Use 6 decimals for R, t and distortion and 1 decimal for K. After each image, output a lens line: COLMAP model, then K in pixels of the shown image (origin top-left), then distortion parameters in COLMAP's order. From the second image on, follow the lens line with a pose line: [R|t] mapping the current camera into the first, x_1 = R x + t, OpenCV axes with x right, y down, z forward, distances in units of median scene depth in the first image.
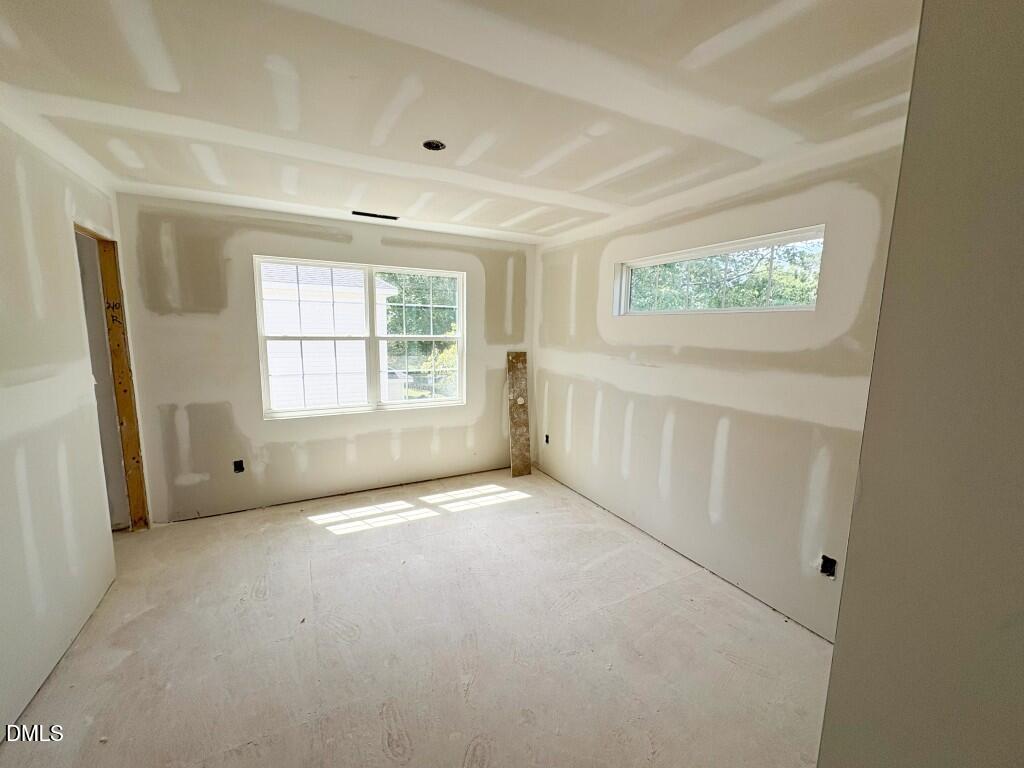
lens RADIAL K [[408.6, 0, 509.5], [0, 408.6, 385.2], [0, 0, 1]] dist [-0.000369, 0.000058]
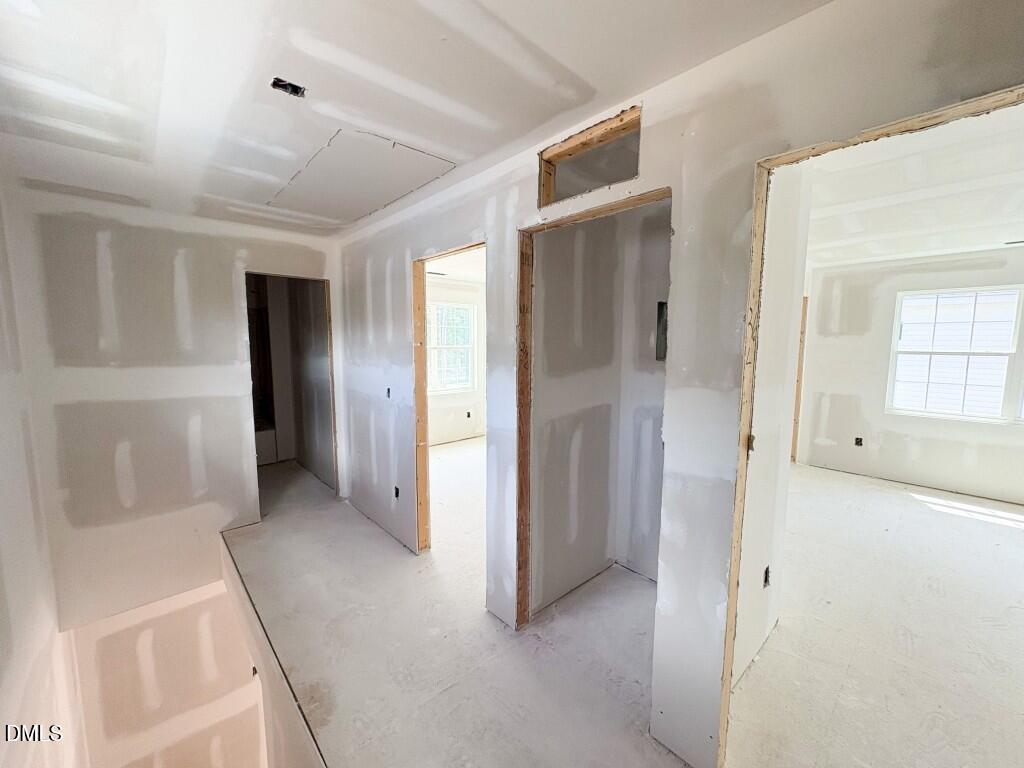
lens RADIAL K [[408.6, 0, 513.0], [0, 408.6, 386.5], [0, 0, 1]] dist [-0.000369, 0.000058]
pose [[0.255053, 0.083887, -0.963281, 0.386406], [-0.138401, 0.989139, 0.049494, 0.104147], [0.956971, 0.120695, 0.263893, -0.553319]]
